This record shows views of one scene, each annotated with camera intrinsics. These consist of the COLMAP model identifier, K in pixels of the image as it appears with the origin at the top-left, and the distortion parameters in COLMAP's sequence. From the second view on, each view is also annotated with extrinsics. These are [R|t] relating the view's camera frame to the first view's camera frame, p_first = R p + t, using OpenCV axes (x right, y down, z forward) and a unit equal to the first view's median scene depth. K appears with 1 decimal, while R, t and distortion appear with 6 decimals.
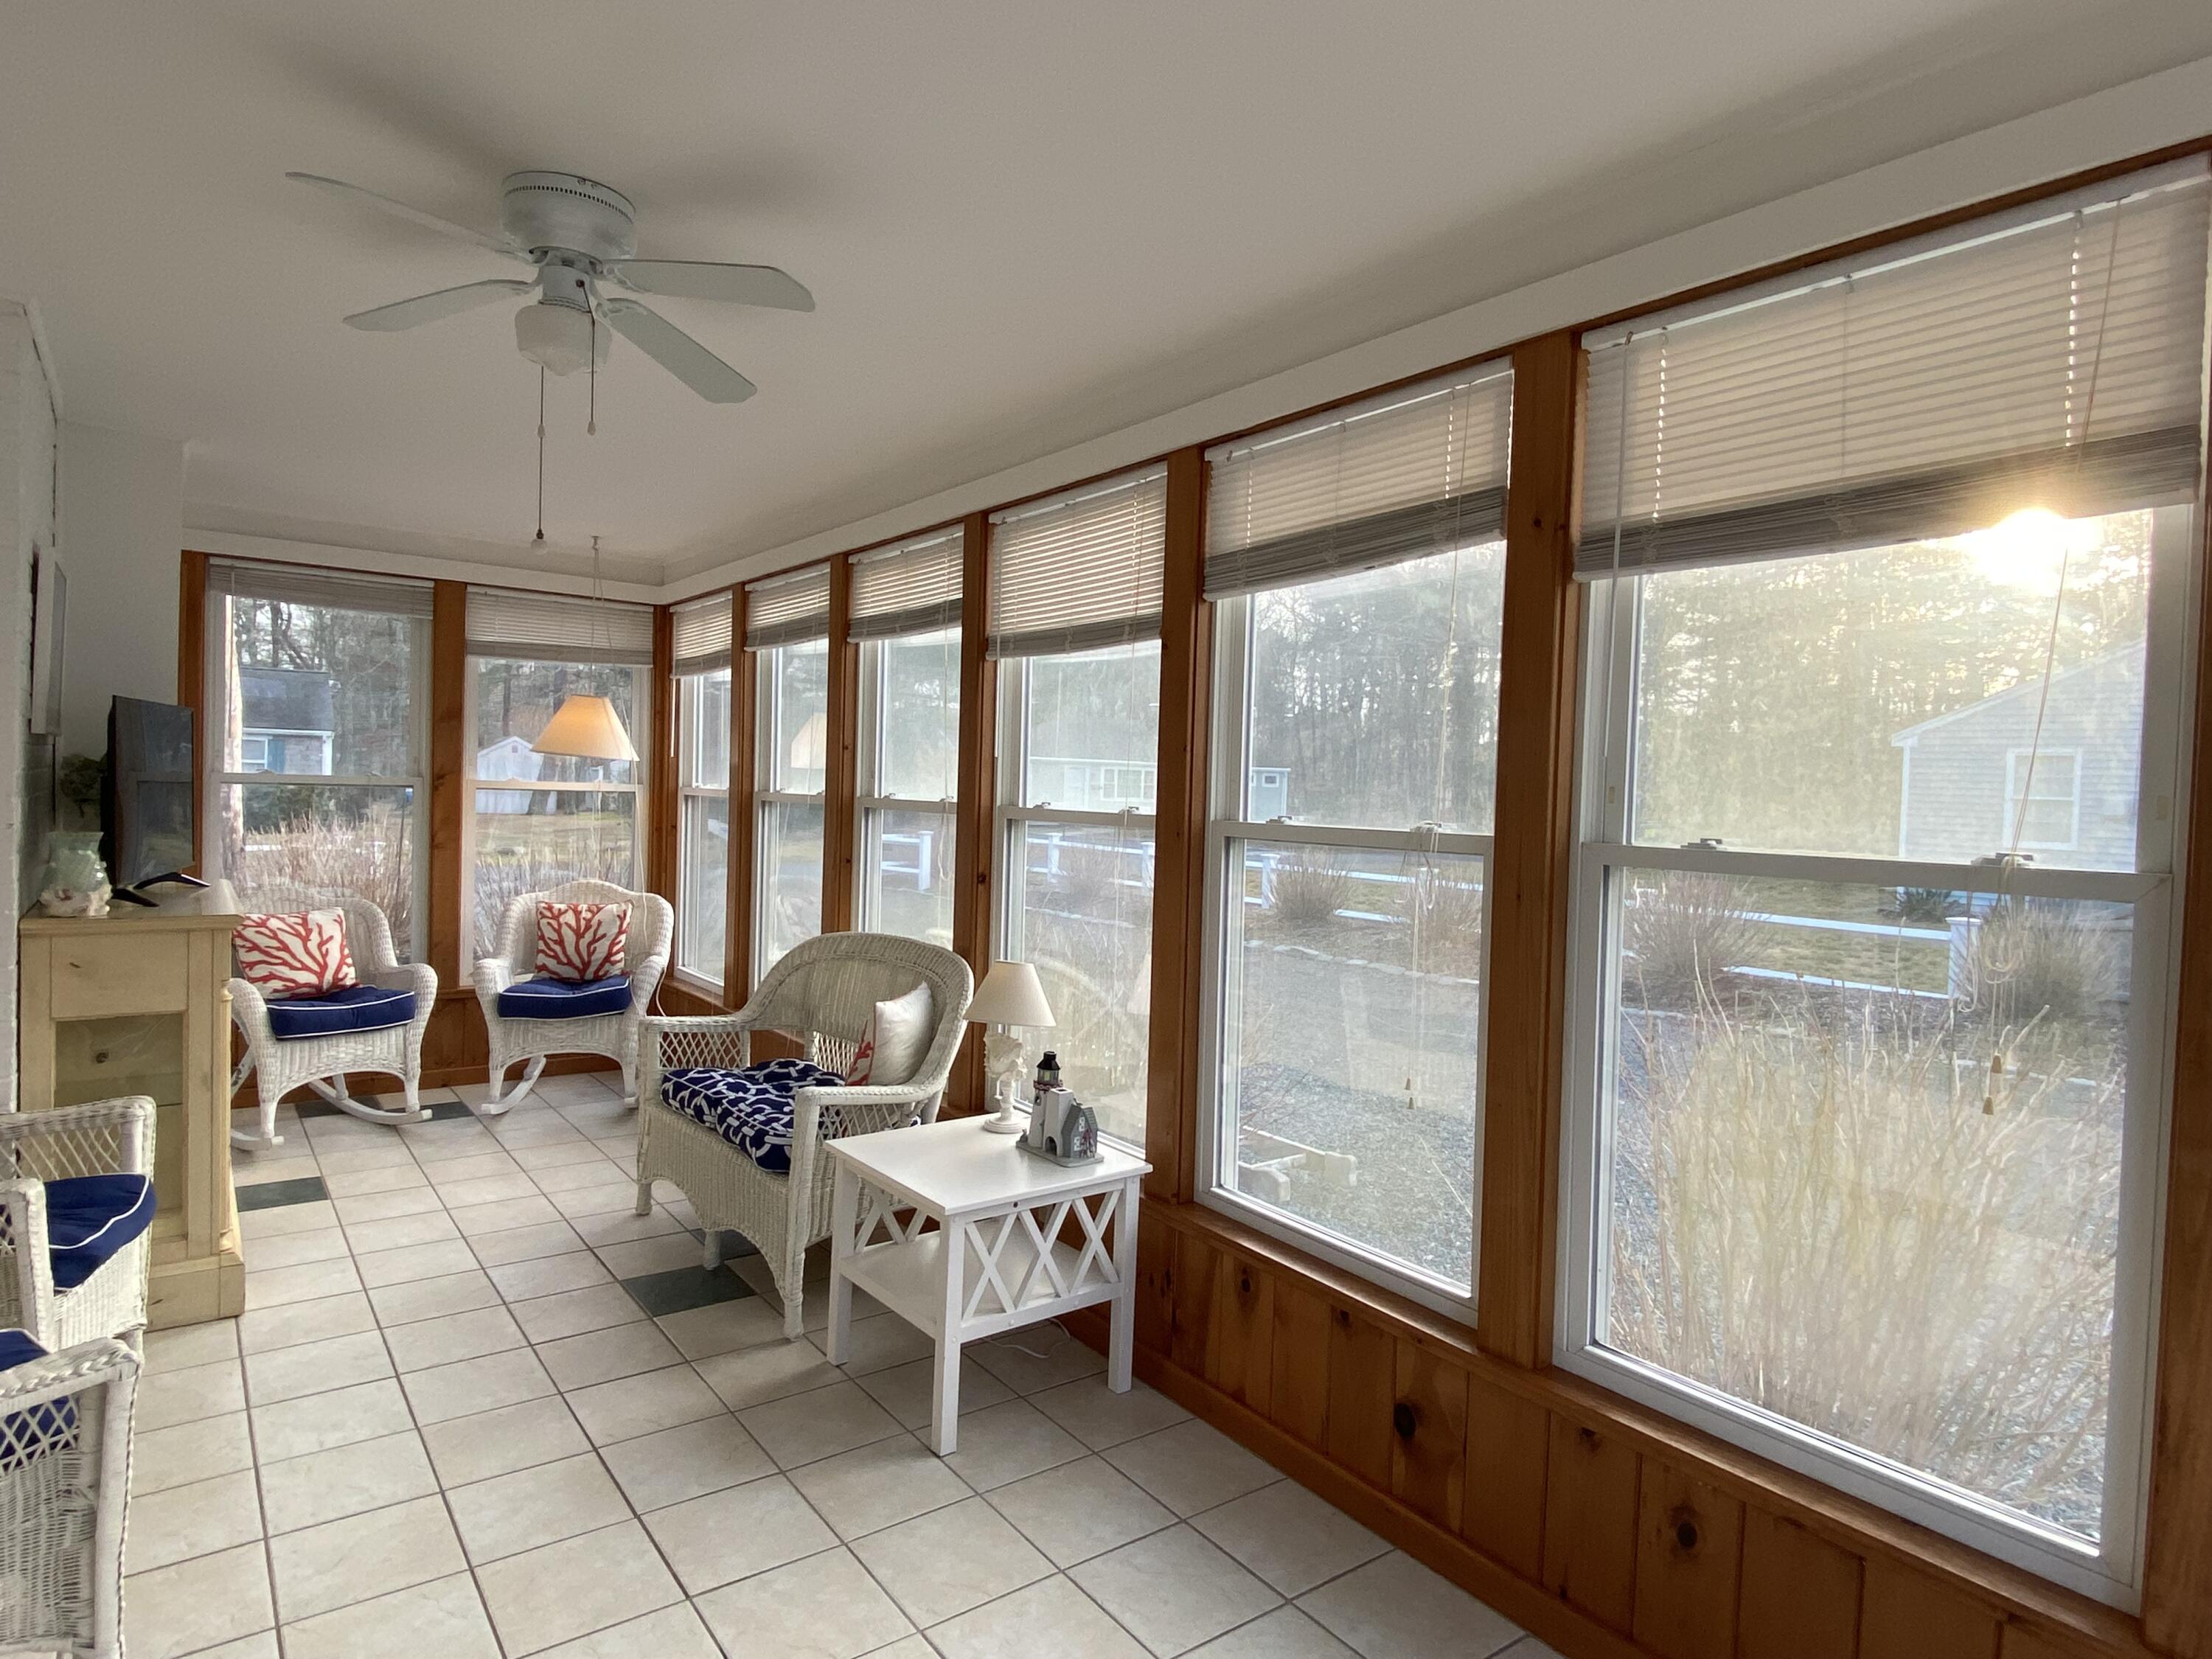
lens RADIAL K [[1232.7, 0, 1106.0], [0, 1232.7, 829.5], [0, 0, 1]] dist [-0.002333, -0.000840]
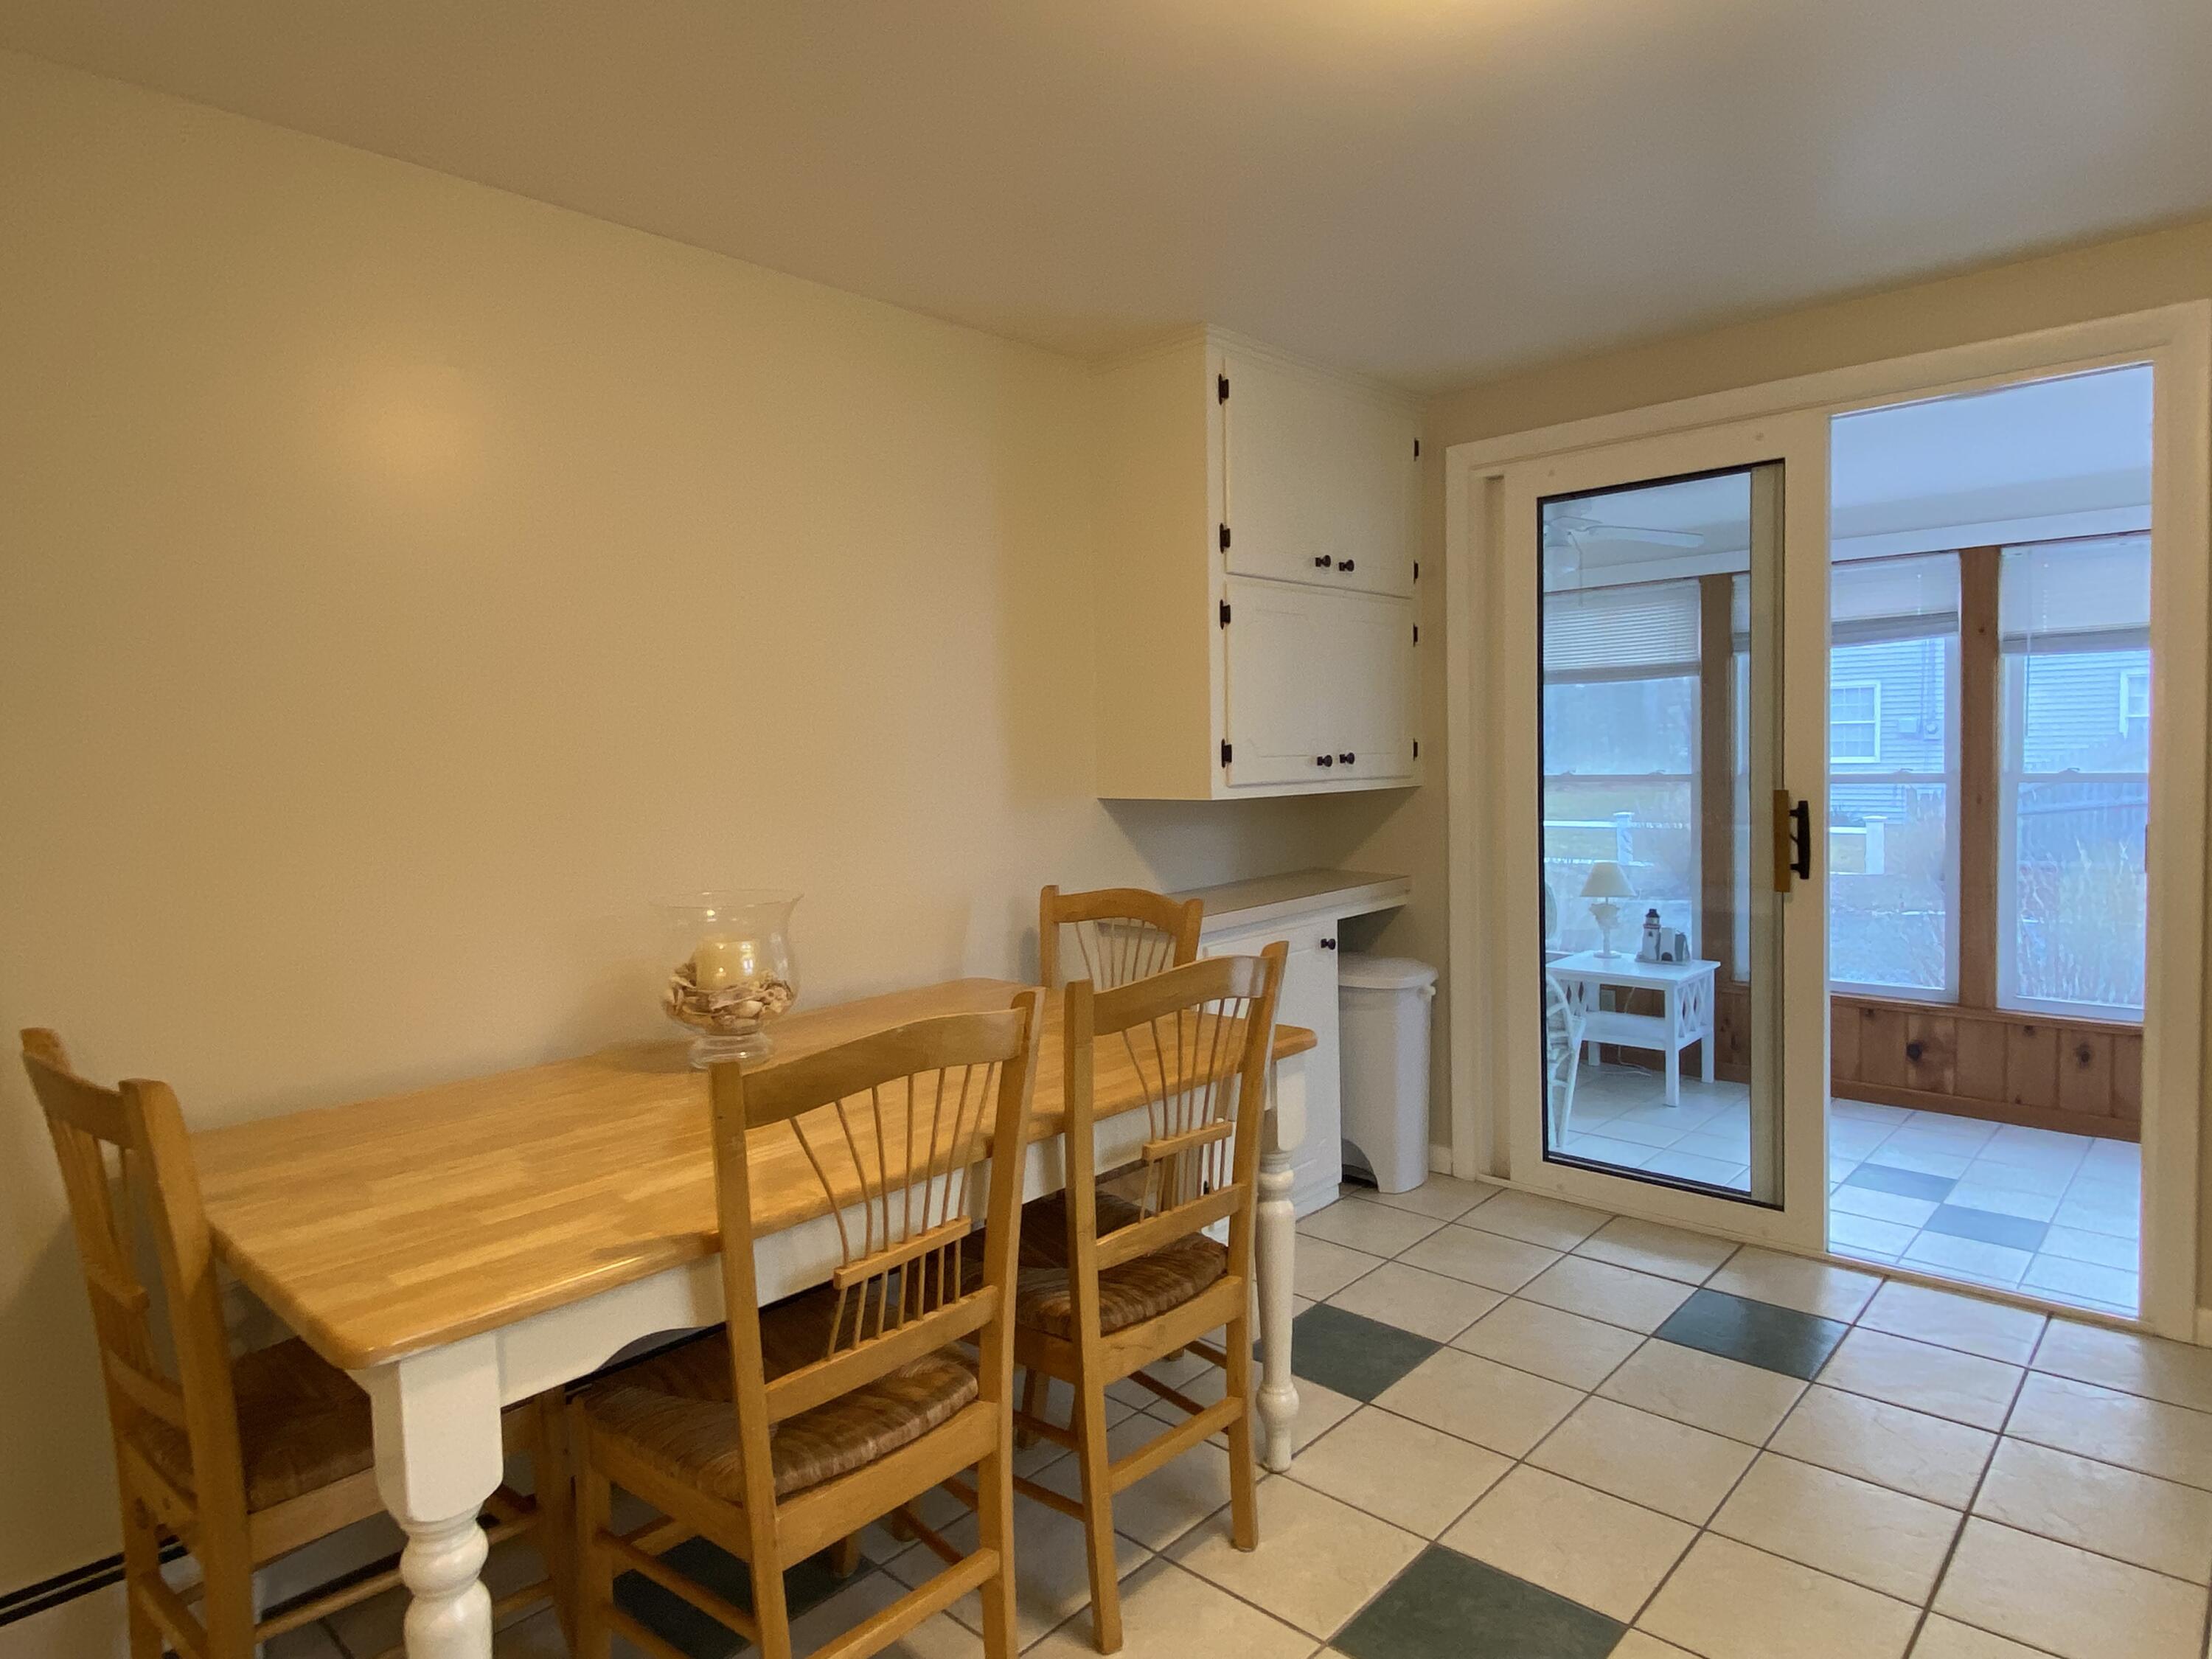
lens RADIAL K [[1268.3, 0, 1106.0], [0, 1268.3, 829.5], [0, 0, 1]] dist [-0.002251, -0.023153]
pose [[0.983679, -0.064889, 0.167824, -1.425375], [0.059848, 0.997596, 0.034929, -0.058261], [-0.169687, -0.024315, 0.985198, -0.864661]]
